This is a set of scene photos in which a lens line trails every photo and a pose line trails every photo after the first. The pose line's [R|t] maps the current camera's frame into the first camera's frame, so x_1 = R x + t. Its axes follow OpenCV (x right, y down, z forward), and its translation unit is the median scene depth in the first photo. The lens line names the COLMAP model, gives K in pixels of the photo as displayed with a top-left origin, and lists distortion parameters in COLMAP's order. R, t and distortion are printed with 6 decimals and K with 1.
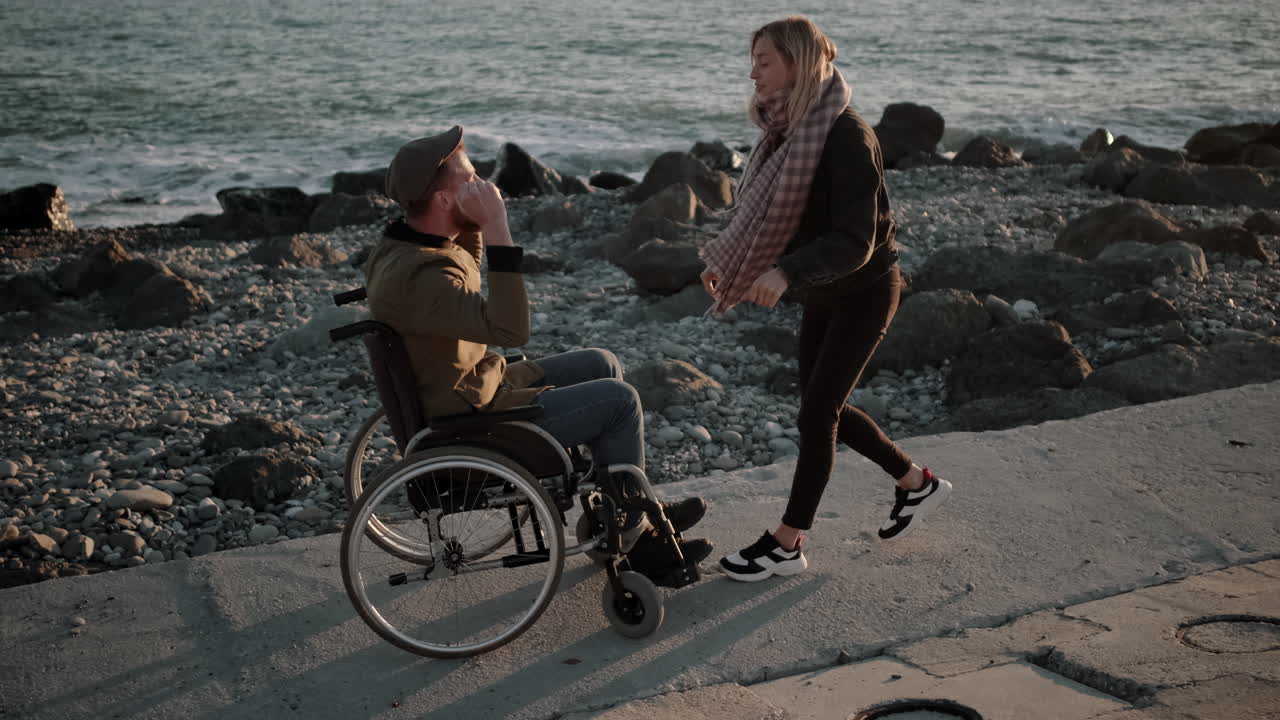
lens RADIAL K [[1551.4, 0, 640.0], [0, 1551.4, 360.0], [0, 0, 1]] dist [-0.102560, 0.208623]
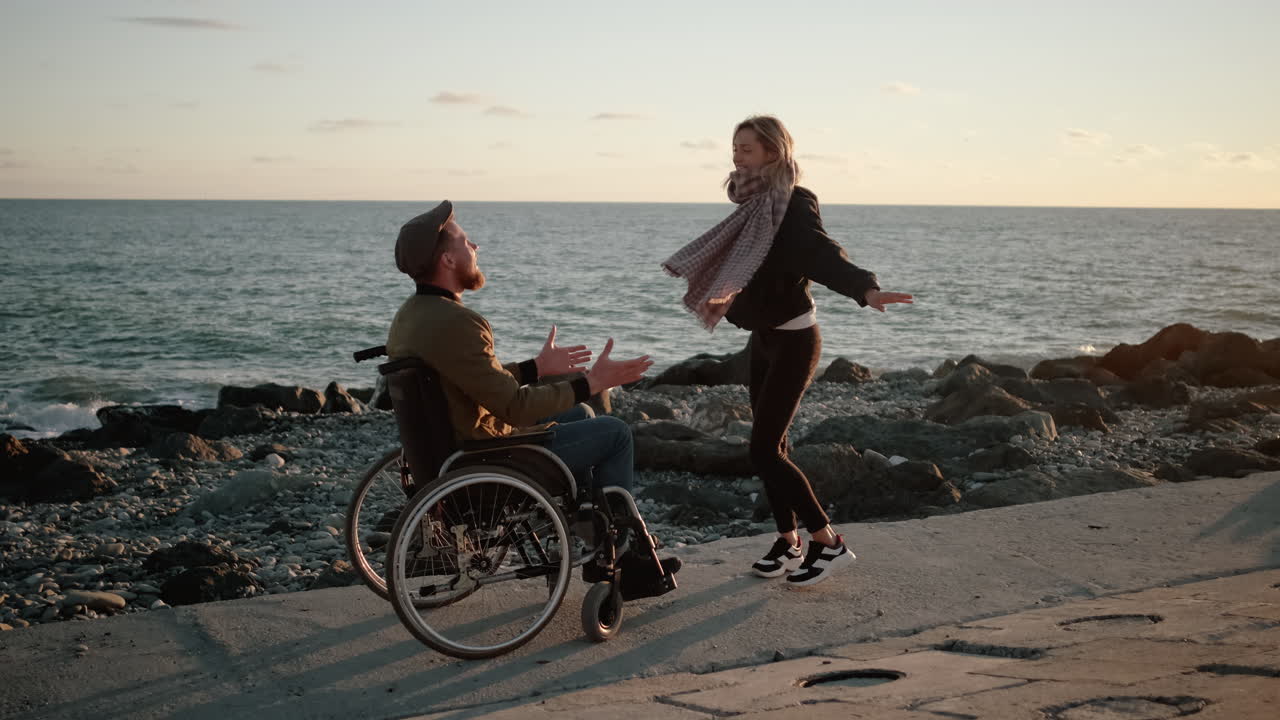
lens RADIAL K [[1551.4, 0, 640.0], [0, 1551.4, 360.0], [0, 0, 1]] dist [-0.102560, 0.208623]
pose [[0.995189, 0.017703, 0.096361, -0.049469], [-0.000621, 0.984661, -0.174478, 0.099975], [-0.097972, 0.173578, 0.979935, -0.093127]]
